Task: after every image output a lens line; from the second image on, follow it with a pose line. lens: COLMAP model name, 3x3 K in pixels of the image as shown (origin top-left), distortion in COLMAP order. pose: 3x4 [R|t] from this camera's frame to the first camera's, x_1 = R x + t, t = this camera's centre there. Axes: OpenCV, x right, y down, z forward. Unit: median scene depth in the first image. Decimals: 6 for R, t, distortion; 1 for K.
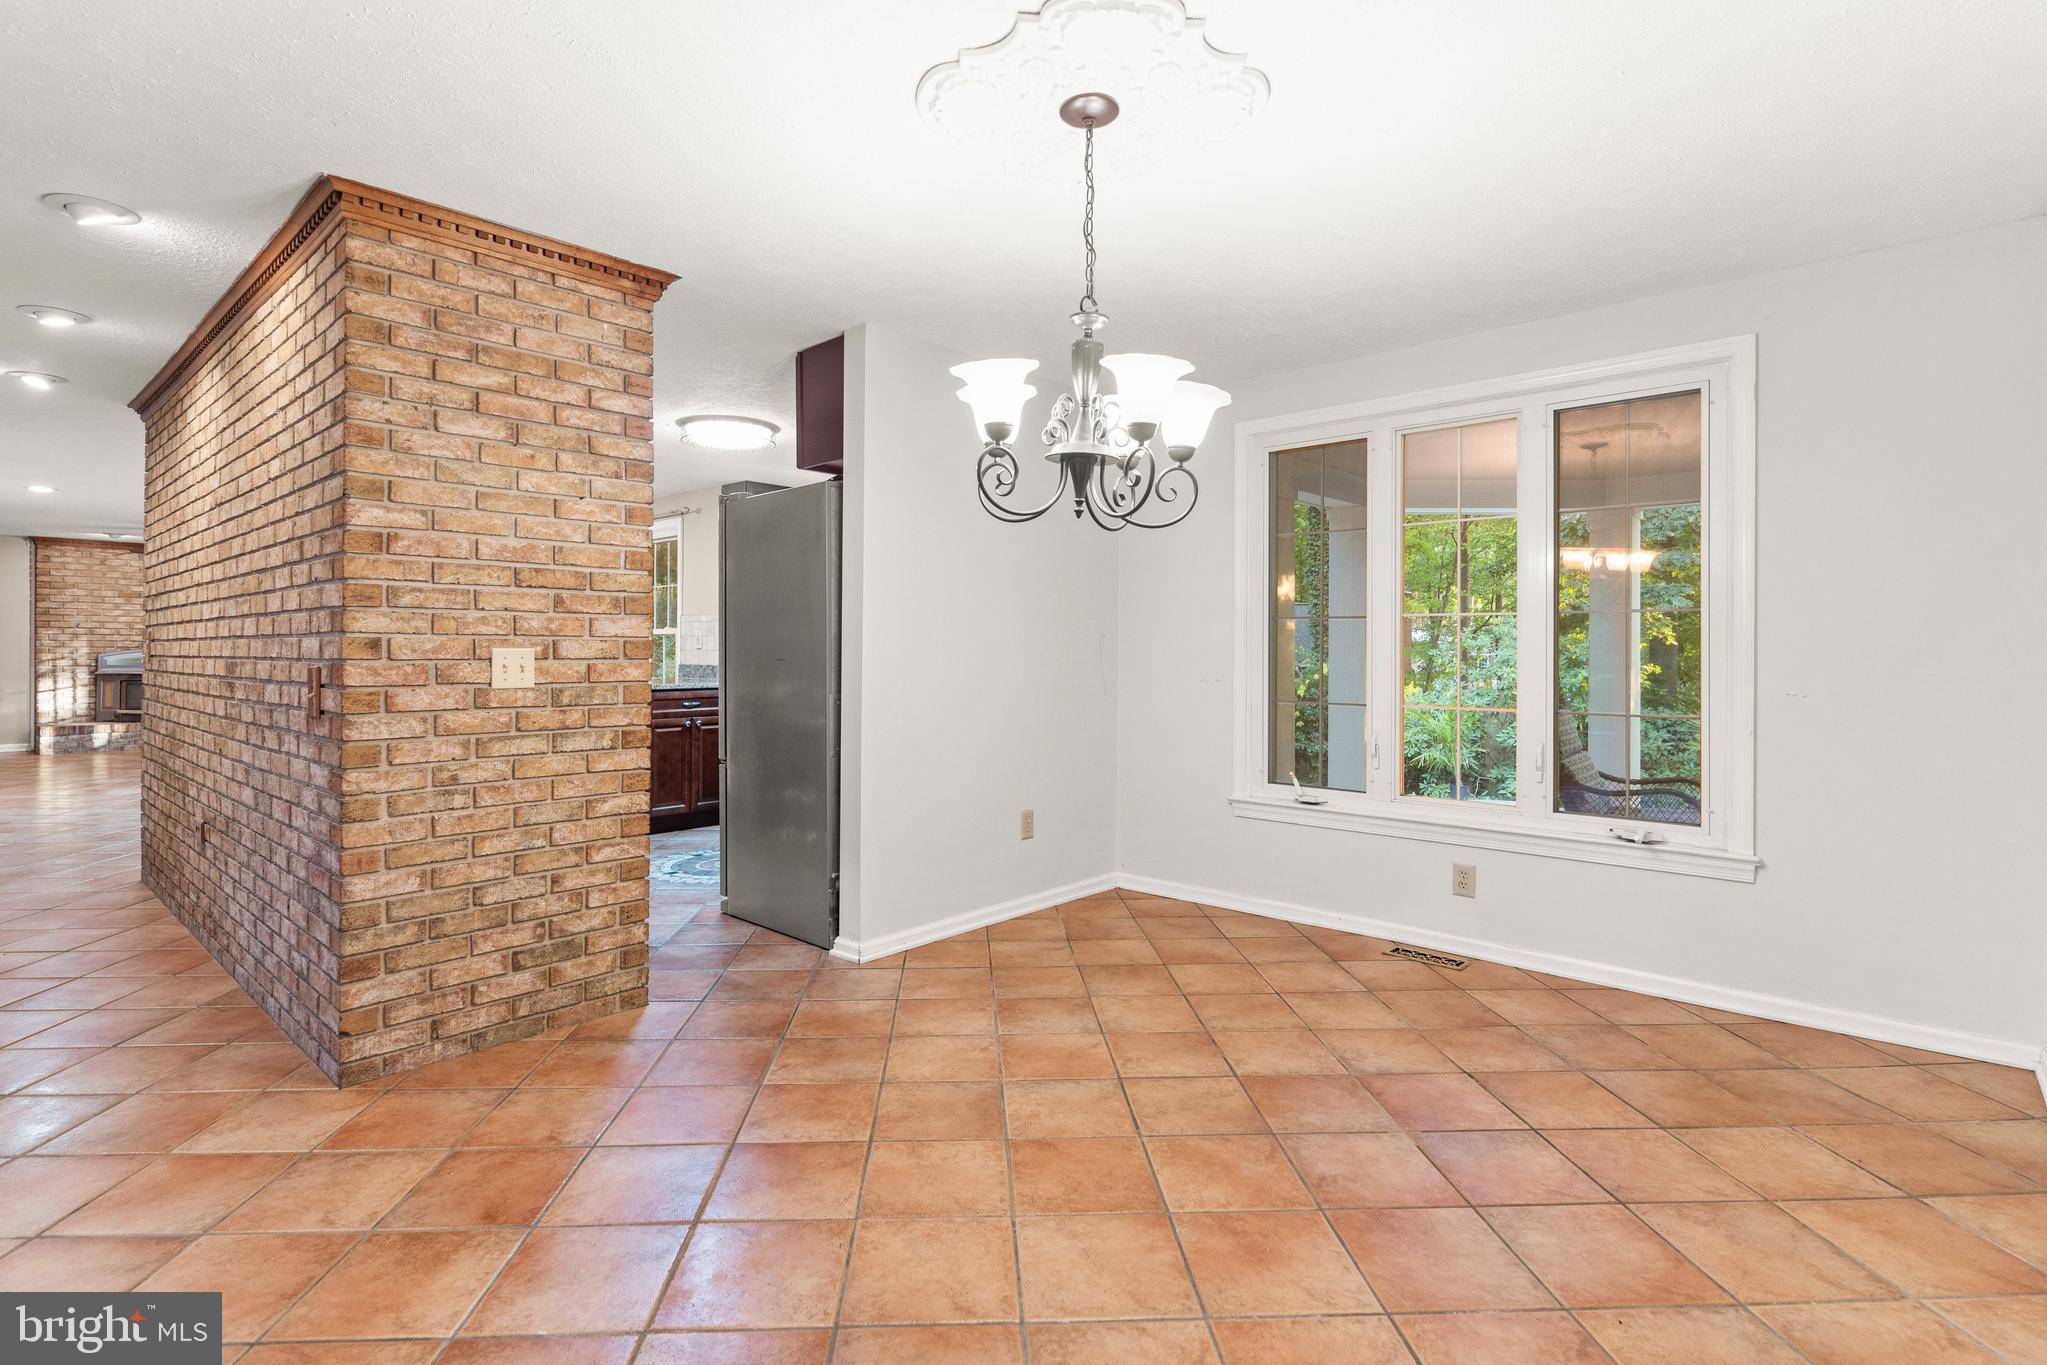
lens RADIAL K [[982.6, 0, 1013.2], [0, 982.6, 660.8], [0, 0, 1]] dist [-0.002164, -0.000028]
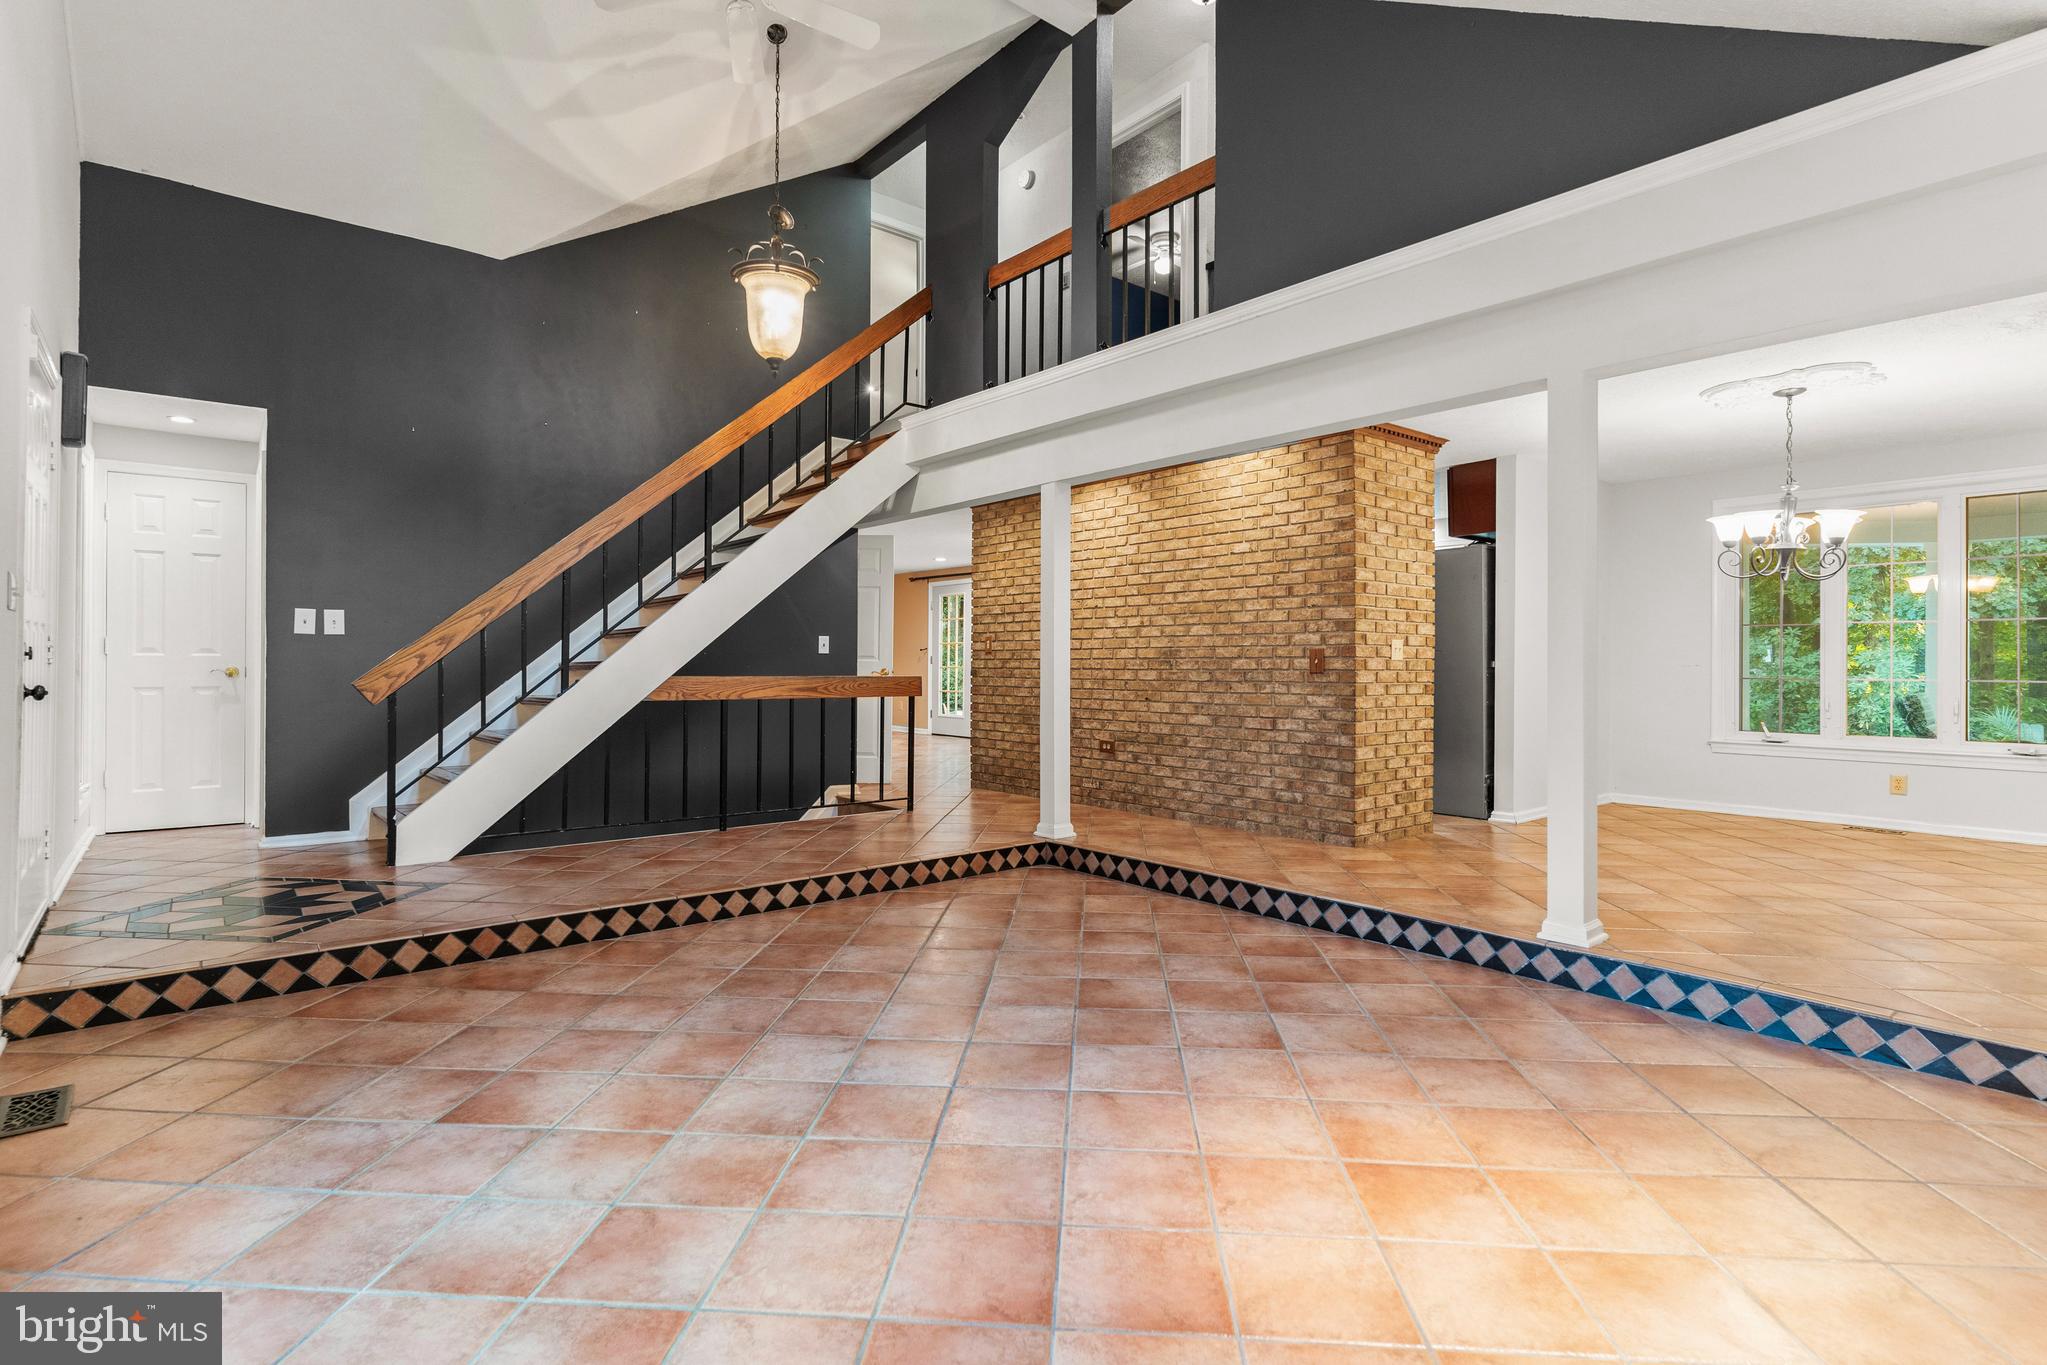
lens RADIAL K [[982.6, 0, 1005.3], [0, 982.6, 674.5], [0, 0, 1]] dist [-0.002164, -0.000028]
pose [[0.989310, -0.003096, -0.145792, -0.838957], [0.001786, 0.999957, -0.009114, 0.061624], [0.145814, 0.008756, 0.989273, -0.894063]]
